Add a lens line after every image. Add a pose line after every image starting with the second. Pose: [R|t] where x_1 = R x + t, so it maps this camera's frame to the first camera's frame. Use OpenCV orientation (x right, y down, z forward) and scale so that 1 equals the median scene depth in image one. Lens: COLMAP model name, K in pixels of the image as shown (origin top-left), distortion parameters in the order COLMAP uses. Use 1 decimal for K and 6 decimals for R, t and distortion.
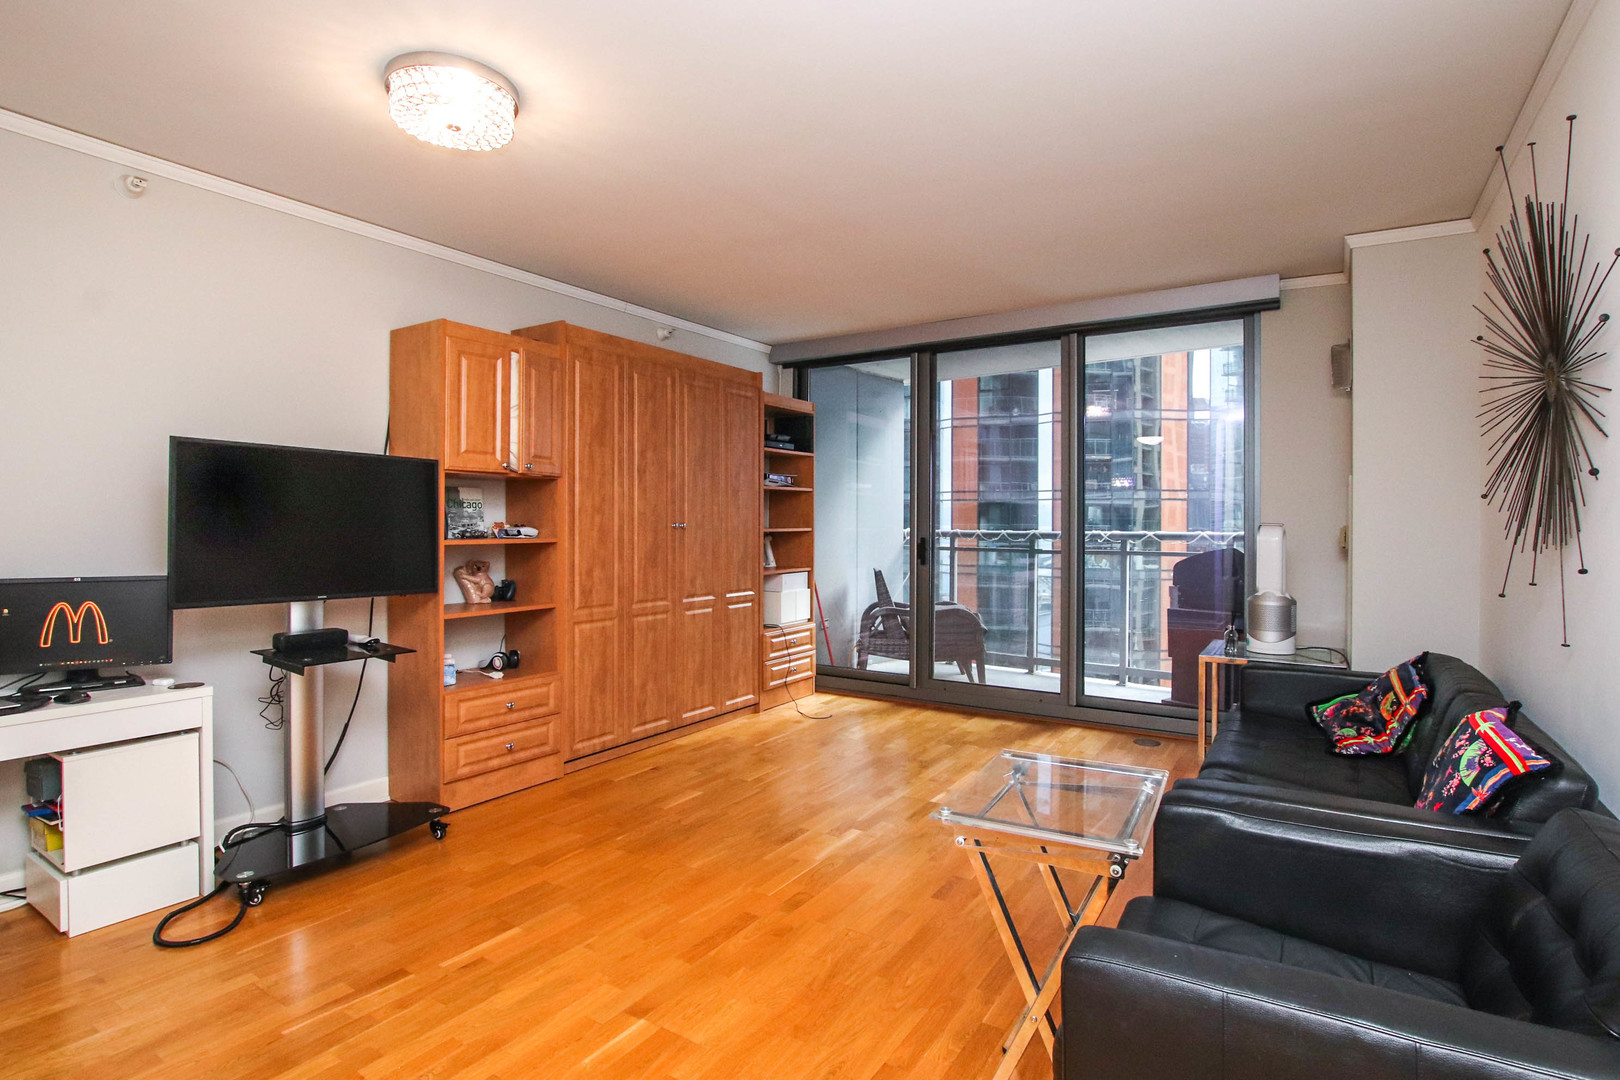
lens RADIAL K [[849.9, 0, 804.4], [0, 849.9, 529.9], [0, 0, 1]] dist [-0.000800, 0.000064]
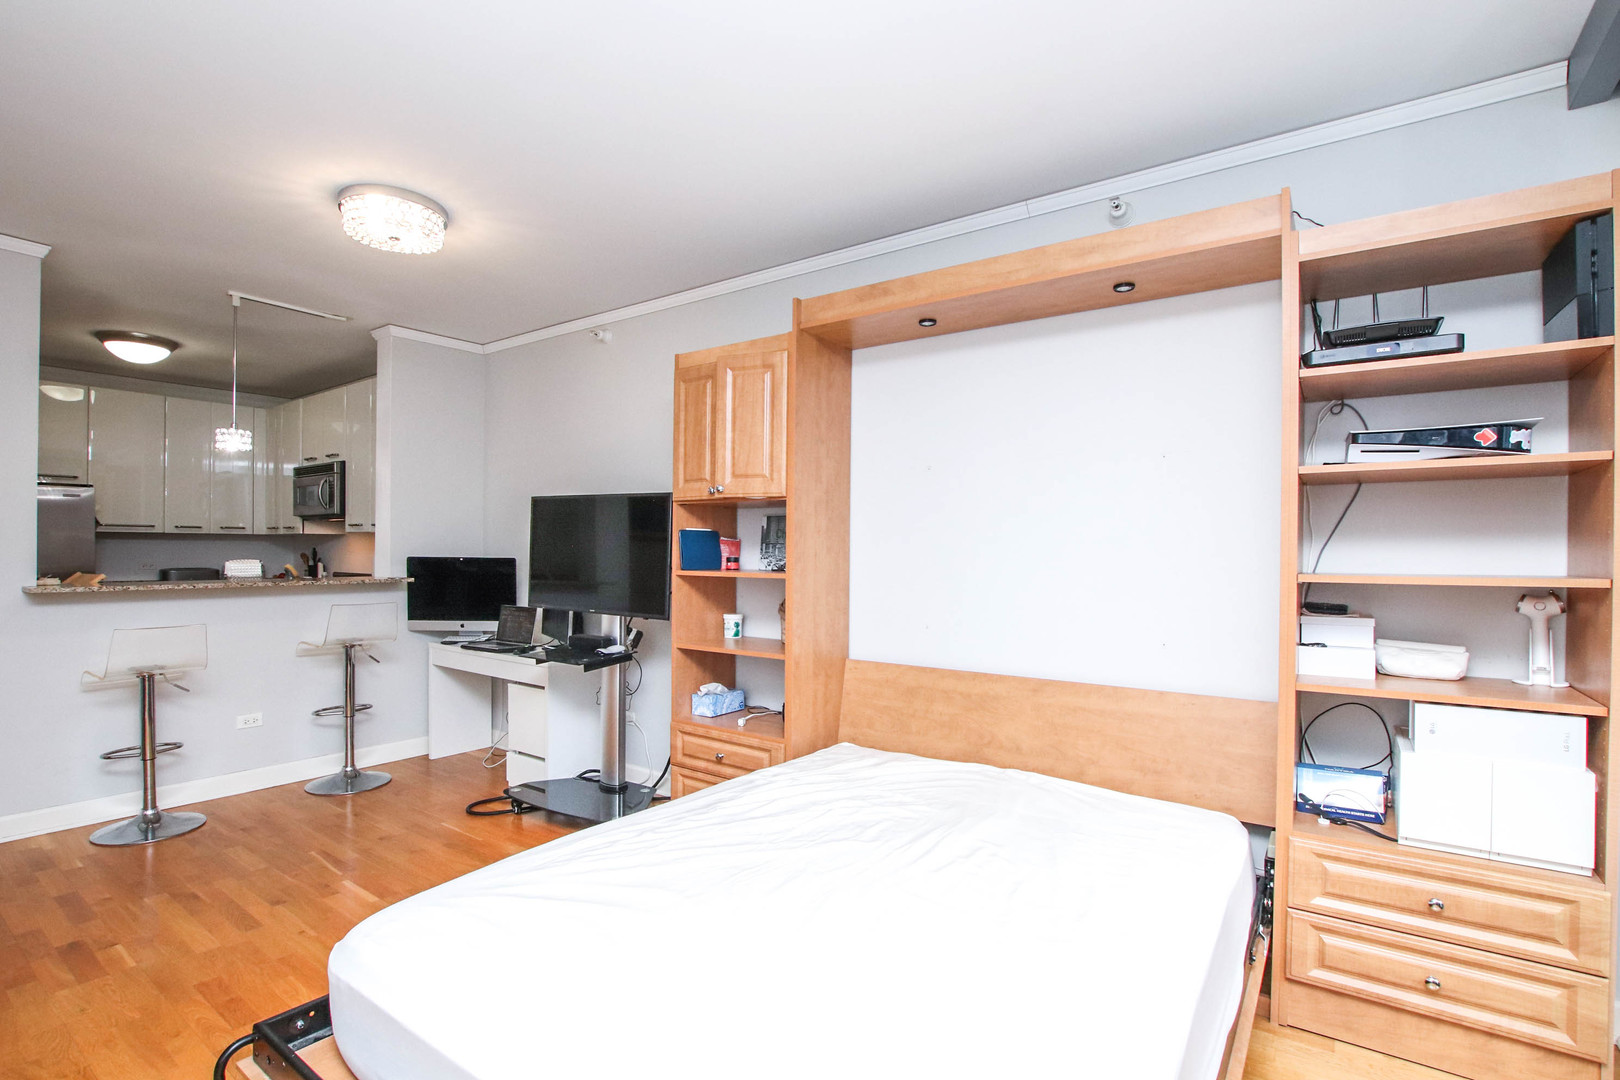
lens RADIAL K [[763.3, 0, 810.3], [0, 763.3, 557.6], [0, 0, 1]] dist [-0.019339, 0.000964]
pose [[-0.043414, 0.009780, -0.999009, 0.409240], [-0.014556, 0.999840, 0.010421, -0.012633], [0.998951, 0.014994, -0.043265, 1.021661]]
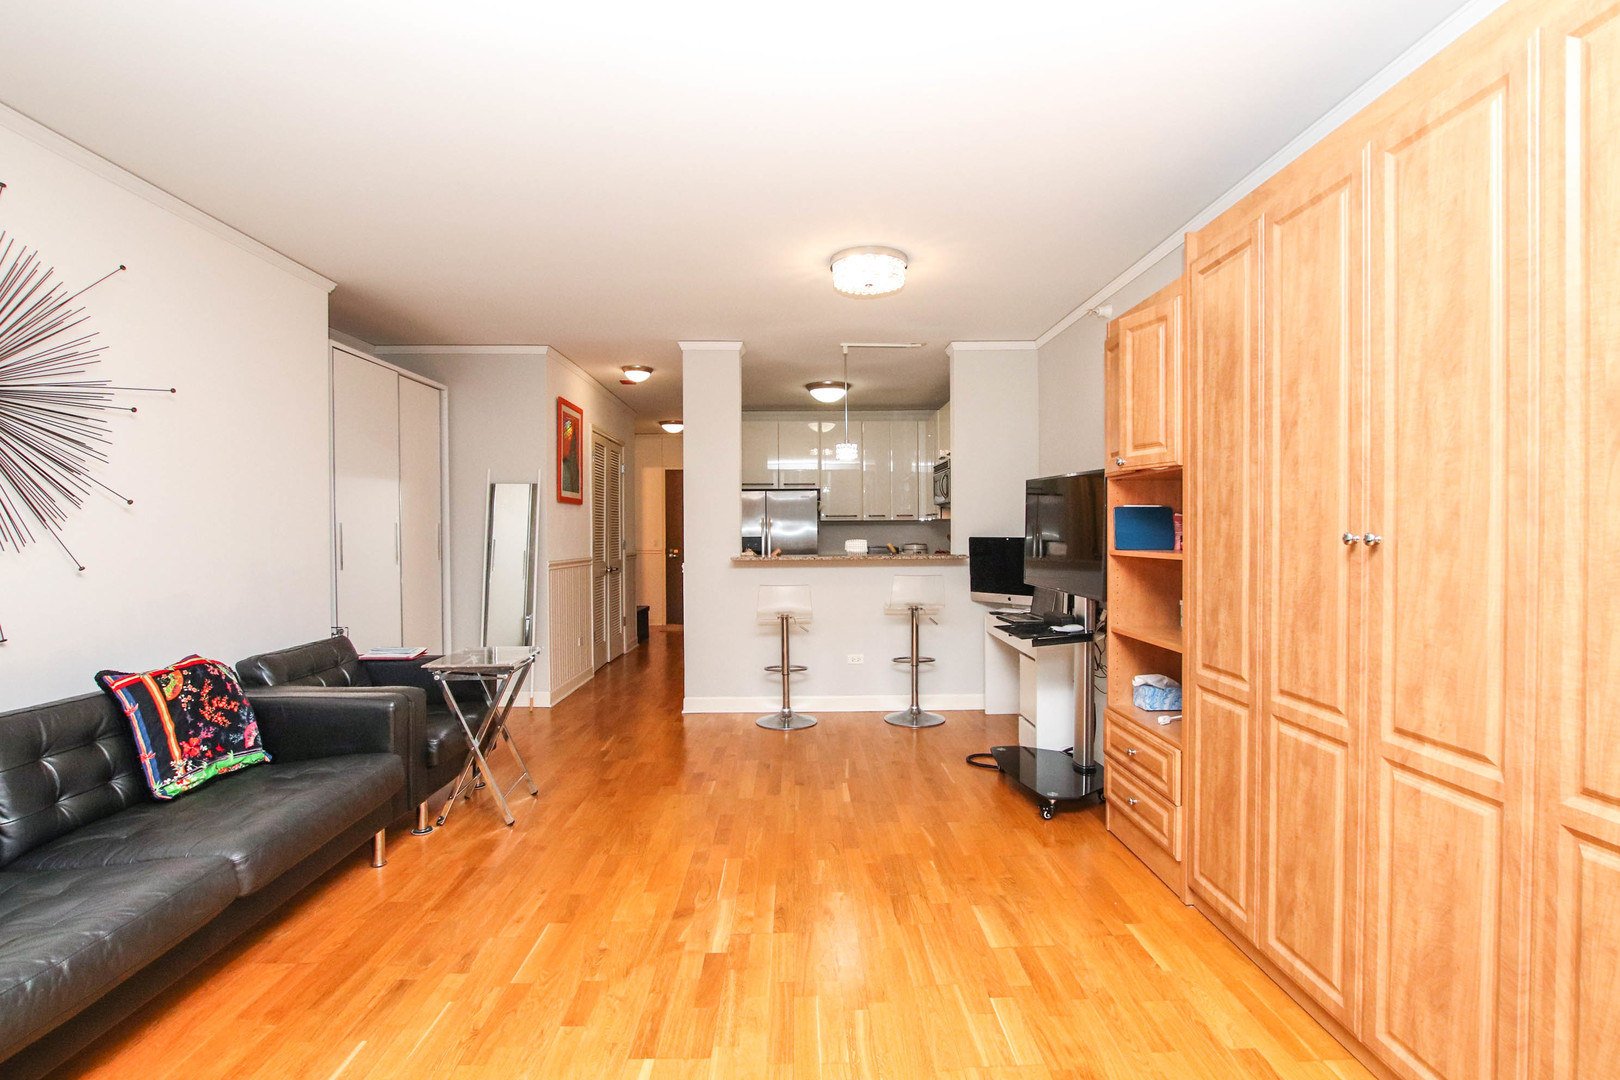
lens RADIAL K [[784.9, 0, 825.9], [0, 784.9, 541.4], [0, 0, 1]] dist [-0.000865, 0.000012]
pose [[-0.823246, 0.012955, -0.567538, 0.299667], [0.001745, 0.999793, 0.020291, -0.013897], [0.567683, 0.015714, -0.823097, 1.311141]]
